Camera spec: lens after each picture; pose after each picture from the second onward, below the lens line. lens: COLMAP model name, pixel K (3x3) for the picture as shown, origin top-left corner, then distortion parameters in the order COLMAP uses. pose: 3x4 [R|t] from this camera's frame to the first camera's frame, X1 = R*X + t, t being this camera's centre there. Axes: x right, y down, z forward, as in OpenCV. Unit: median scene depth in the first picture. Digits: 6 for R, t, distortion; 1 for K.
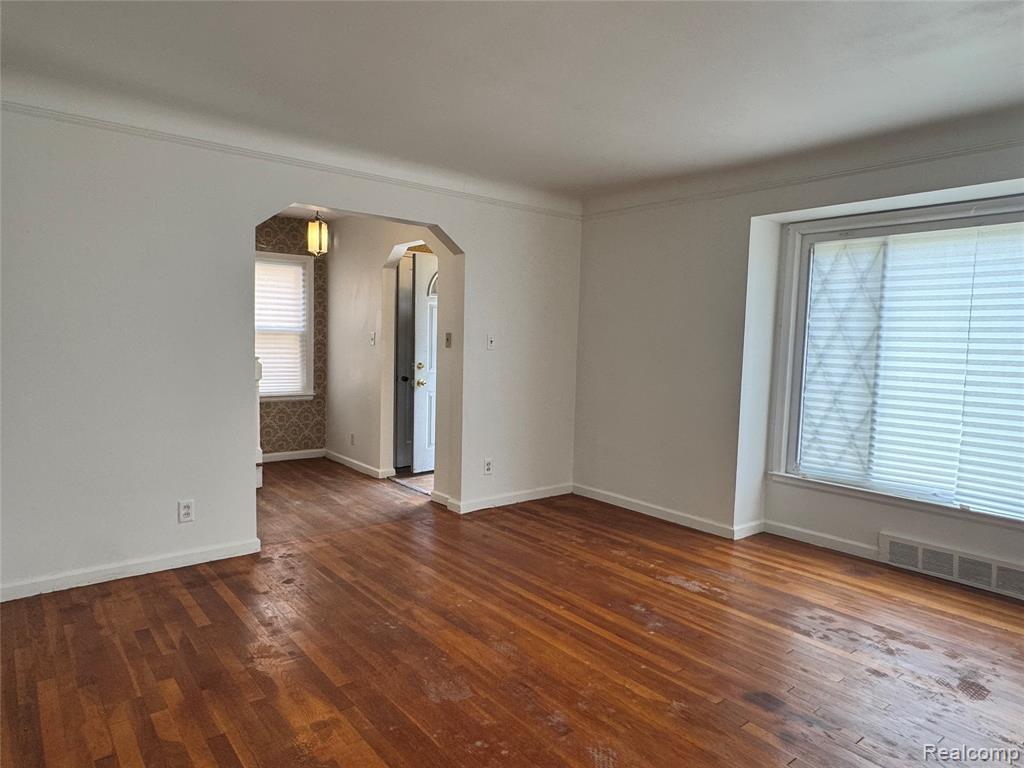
lens RADIAL K [[650.5, 0, 511.8], [0, 650.5, 384.9], [0, 0, 1]] dist [0.001439, 0.000488]
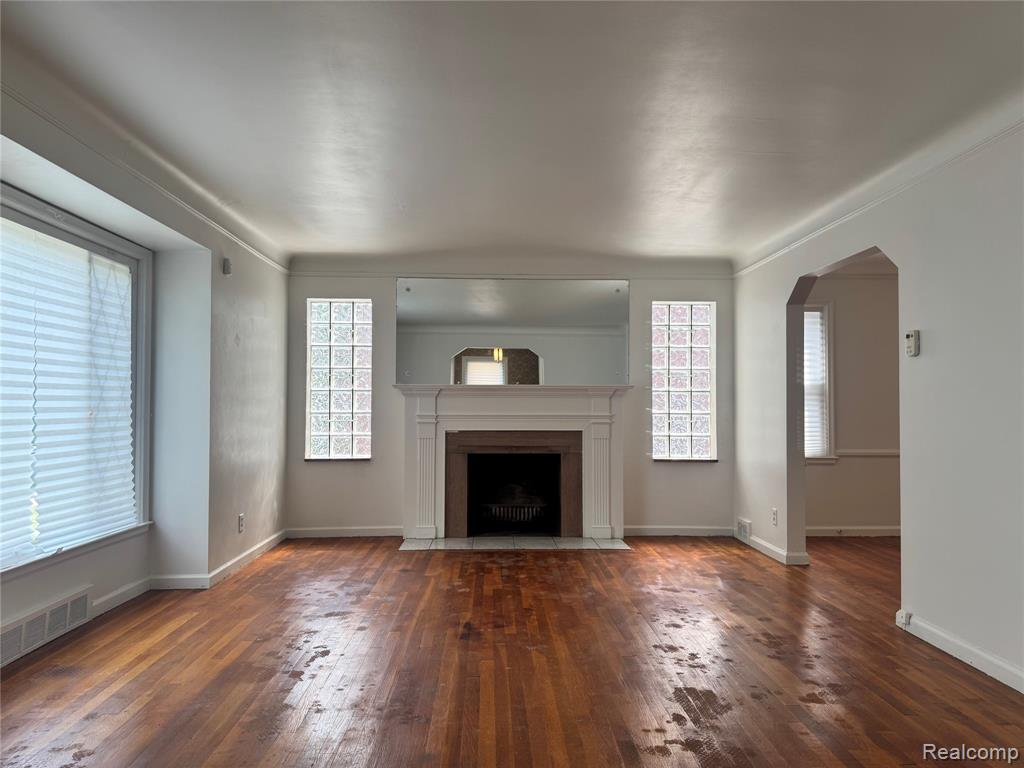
lens RADIAL K [[709.6, 0, 511.0], [0, 709.6, 385.3], [0, 0, 1]] dist [0.004907, 0.000263]
pose [[-0.798915, -0.008786, 0.601380, -0.322539], [0.017418, 0.999136, 0.037737, -0.052824], [-0.601192, 0.040624, -0.798072, 1.214174]]
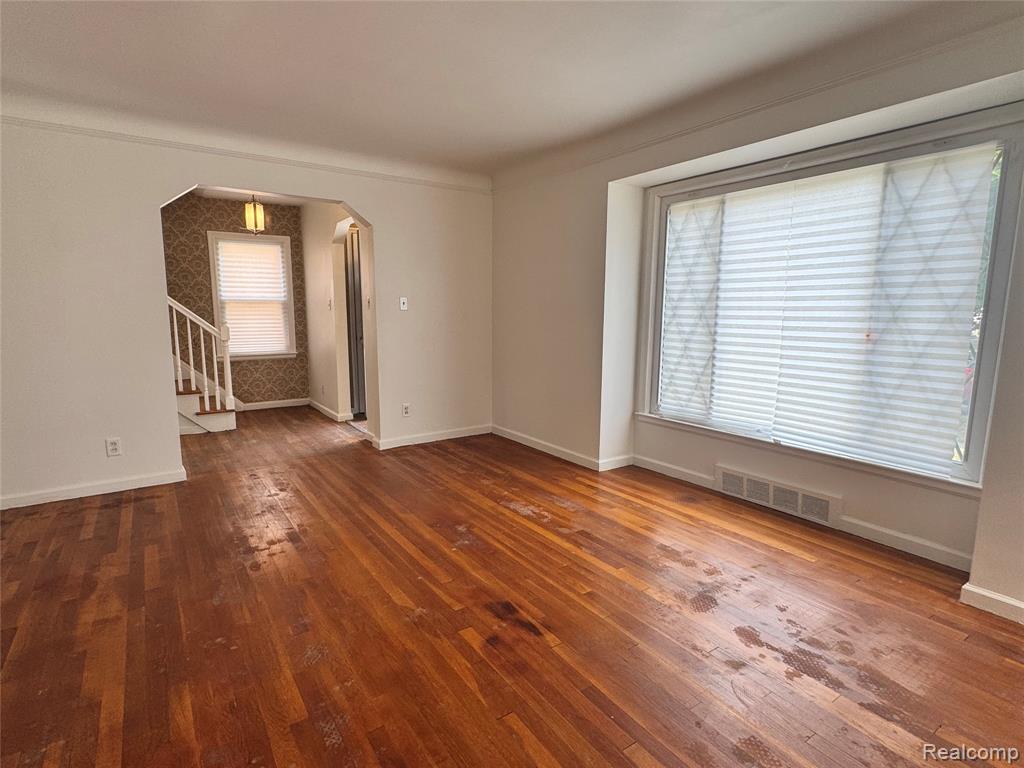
lens RADIAL K [[540.1, 0, 514.5], [0, 540.1, 386.5], [0, 0, 1]] dist [-0.000129, 0.000321]
pose [[0.996822, -0.011672, -0.078798, 0.283243], [0.017298, 0.997319, 0.071103, 0.019437], [0.077757, -0.072240, 0.994352, 0.055442]]
